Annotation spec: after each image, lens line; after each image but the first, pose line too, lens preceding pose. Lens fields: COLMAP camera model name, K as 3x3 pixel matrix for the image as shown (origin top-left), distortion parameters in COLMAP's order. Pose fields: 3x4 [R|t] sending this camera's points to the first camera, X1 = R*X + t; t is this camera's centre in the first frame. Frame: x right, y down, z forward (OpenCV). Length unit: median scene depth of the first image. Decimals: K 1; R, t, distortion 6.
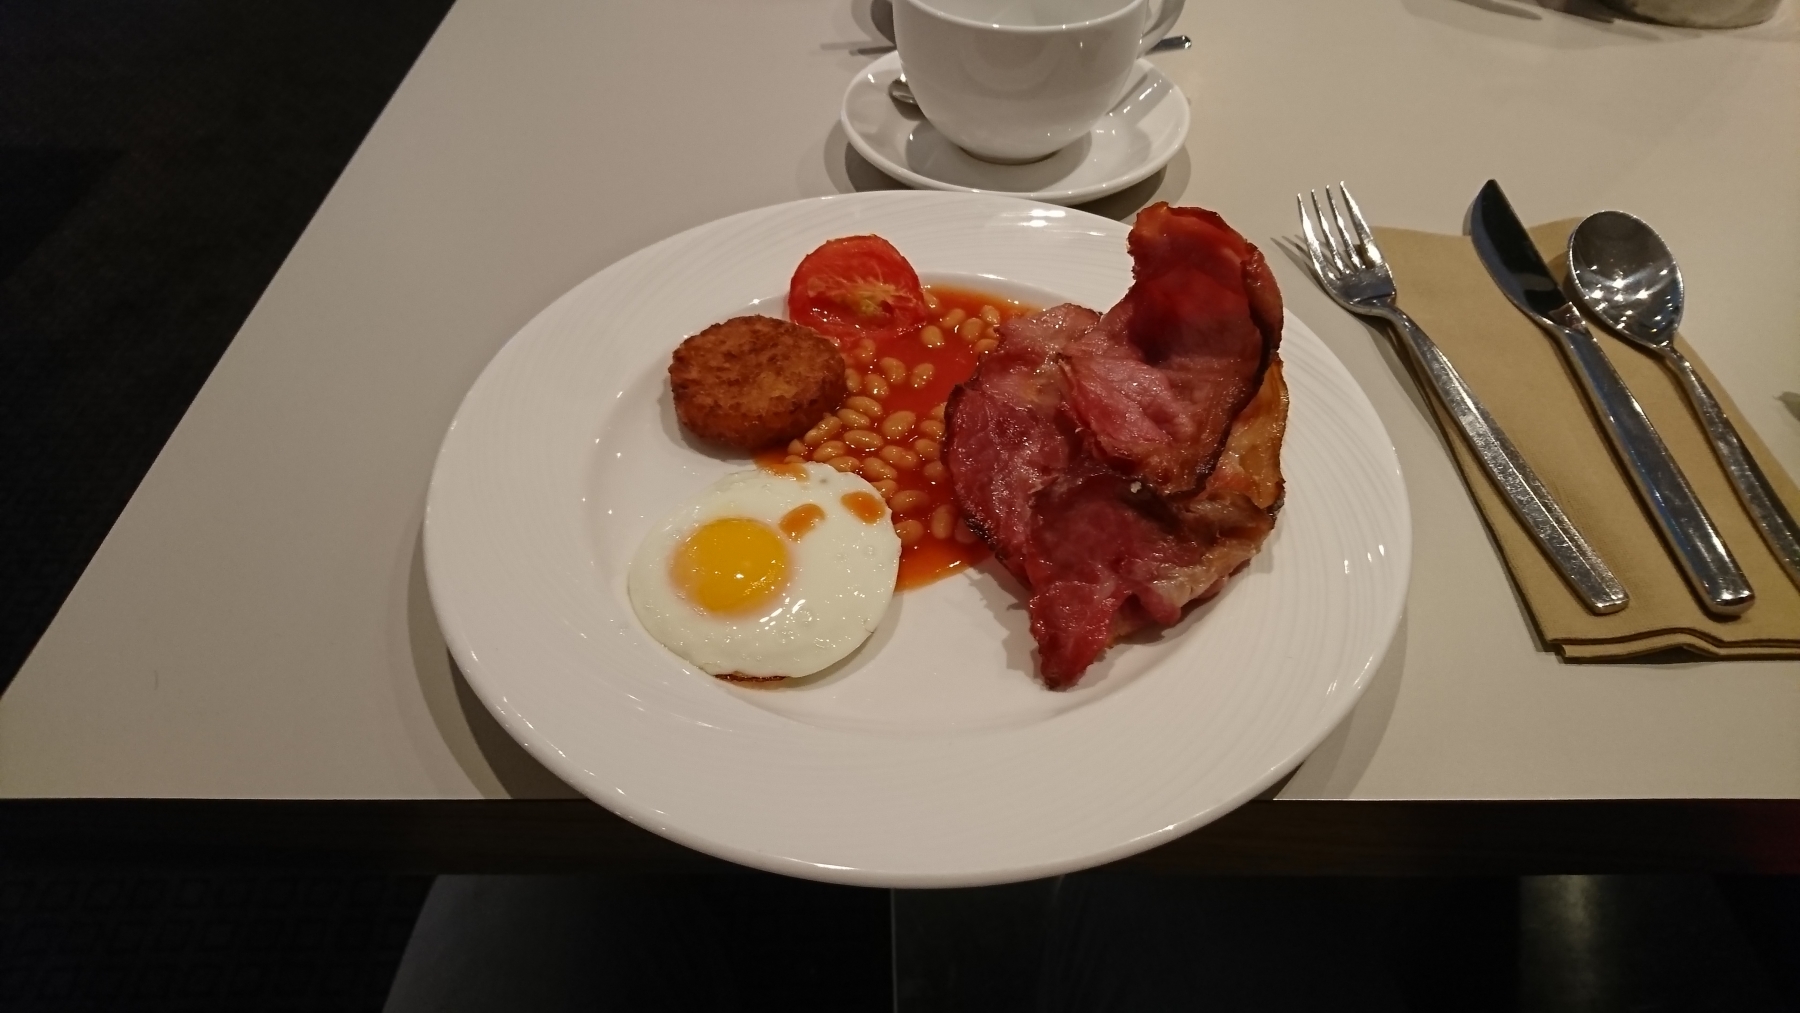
lens RADIAL K [[1161.4, 0, 895.6], [0, 1161.4, 512.0], [0, 0, 1]] dist [0.193065, -0.349747]
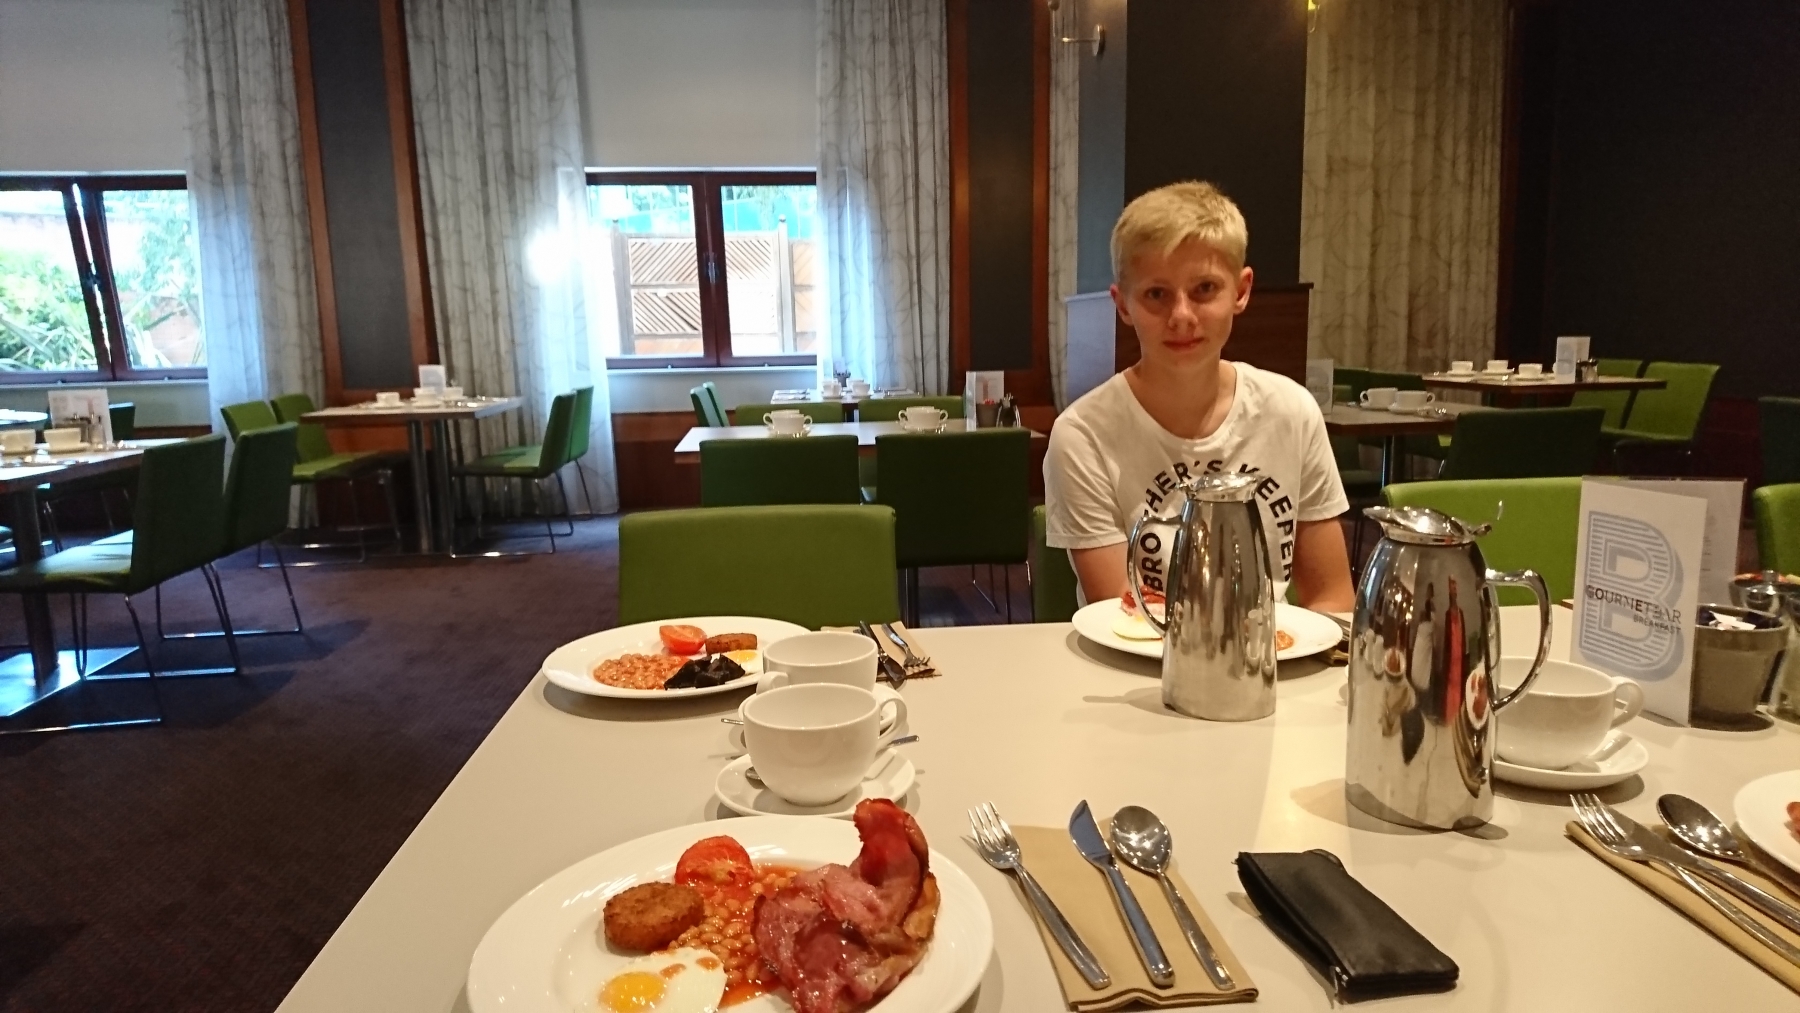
lens RADIAL K [[1161.4, 0, 895.6], [0, 1161.4, 512.0], [0, 0, 1]] dist [0.193065, -0.349747]
pose [[0.996334, -0.035867, 0.077662, 0.131877], [0.074410, 0.811246, -0.579951, 0.473007], [-0.042202, 0.583604, 0.810941, -0.842652]]
